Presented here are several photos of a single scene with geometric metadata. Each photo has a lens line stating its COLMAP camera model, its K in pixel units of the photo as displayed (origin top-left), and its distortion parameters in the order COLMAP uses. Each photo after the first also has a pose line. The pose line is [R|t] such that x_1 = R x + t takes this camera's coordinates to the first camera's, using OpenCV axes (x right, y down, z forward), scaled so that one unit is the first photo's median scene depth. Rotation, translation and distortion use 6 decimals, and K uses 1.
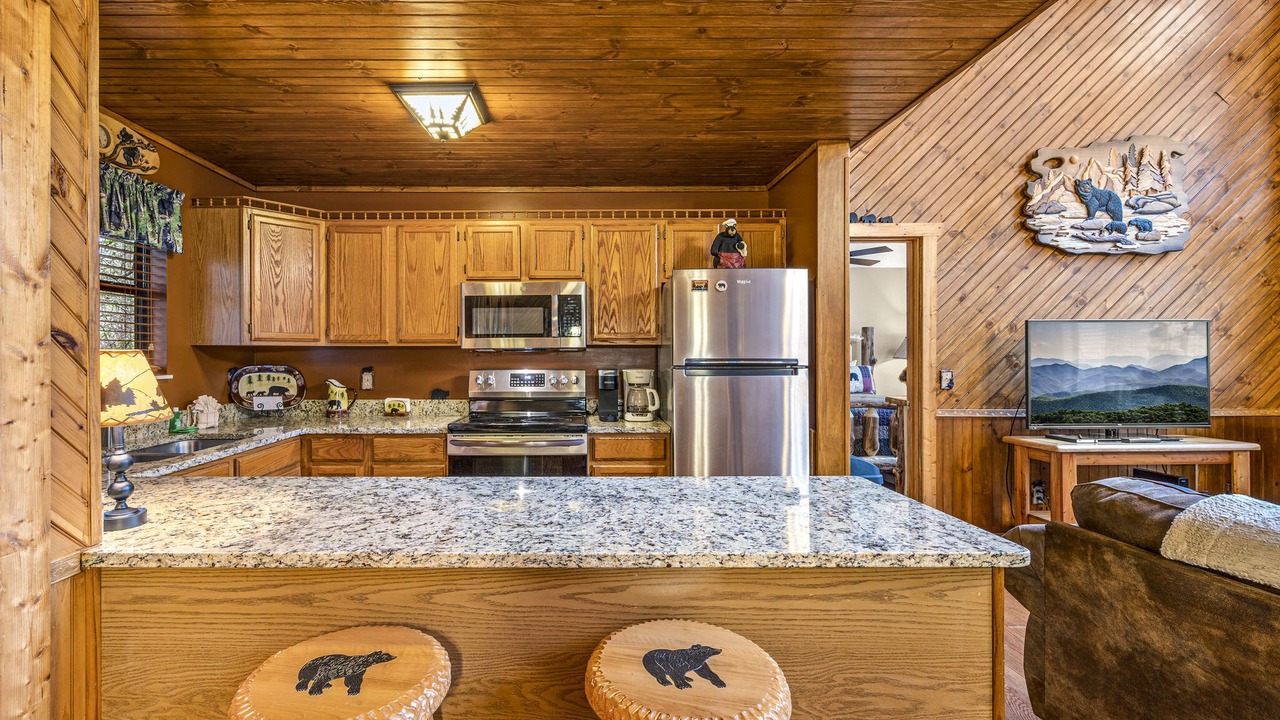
lens RADIAL K [[535.5, 0, 579.1], [0, 535.5, 353.4], [0, 0, 1]] dist [-0.002718, -0.000427]
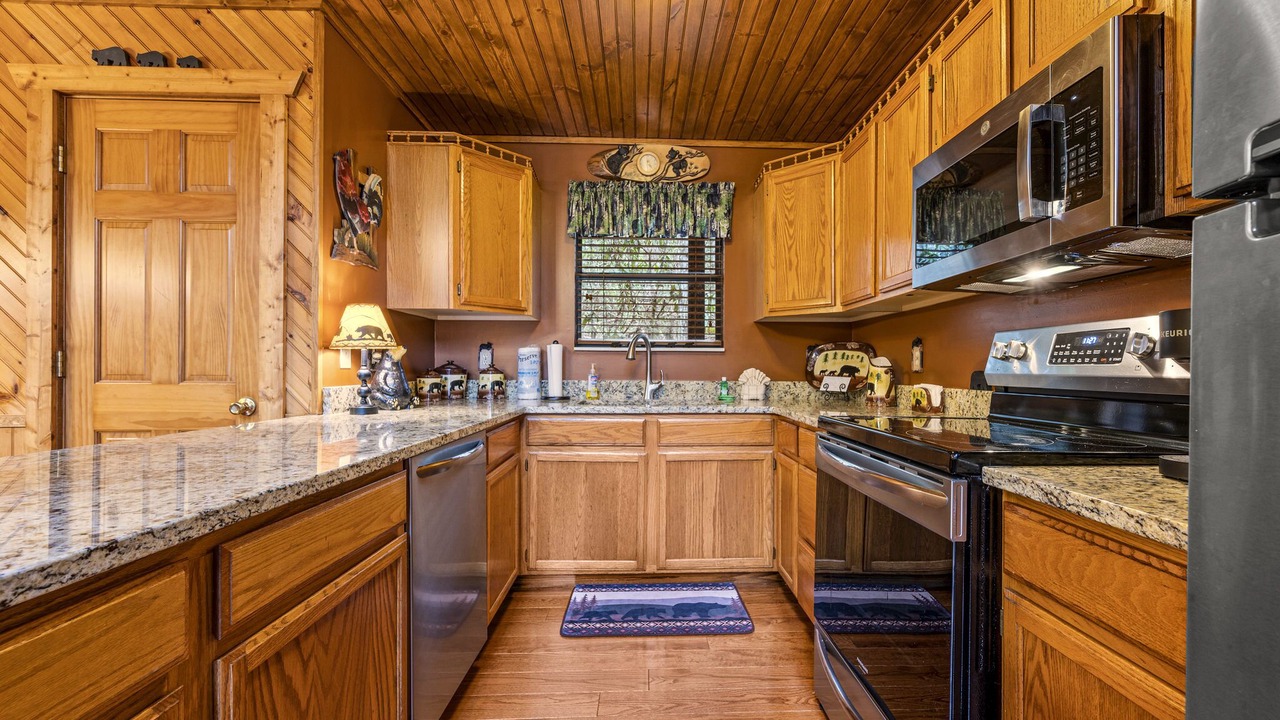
lens RADIAL K [[536.2, 0, 668.7], [0, 536.2, 371.3], [0, 0, 1]] dist [-0.000366, -0.000142]
pose [[0.045511, 0.006347, -0.998944, 0.304810], [-0.003088, 0.999976, 0.006213, 0.069860], [0.998959, 0.002802, 0.045529, 0.708397]]
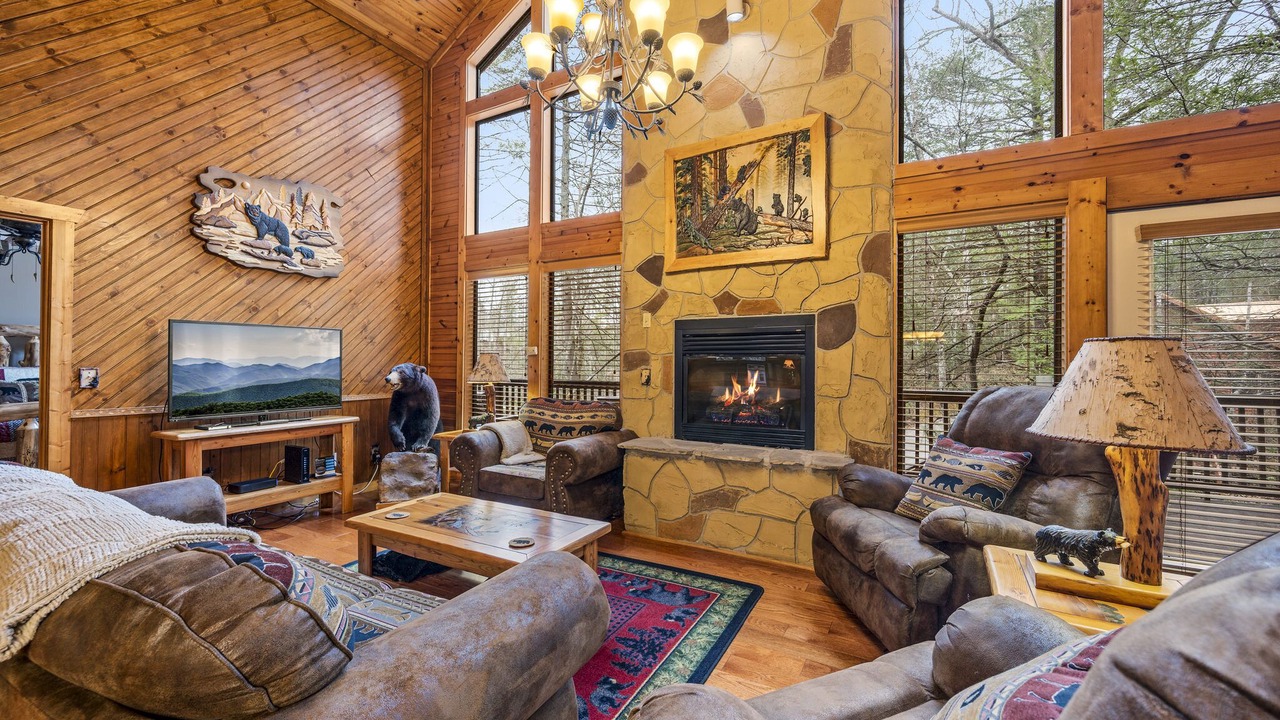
lens RADIAL K [[507.6, 0, 635.3], [0, 507.6, 359.3], [0, 0, 1]] dist [-0.001064, -0.000030]
pose [[0.491394, 0.010485, 0.870874, 0.417446], [-0.006316, 0.999944, -0.008475, 0.019562], [-0.870914, -0.001336, 0.491433, -0.298122]]
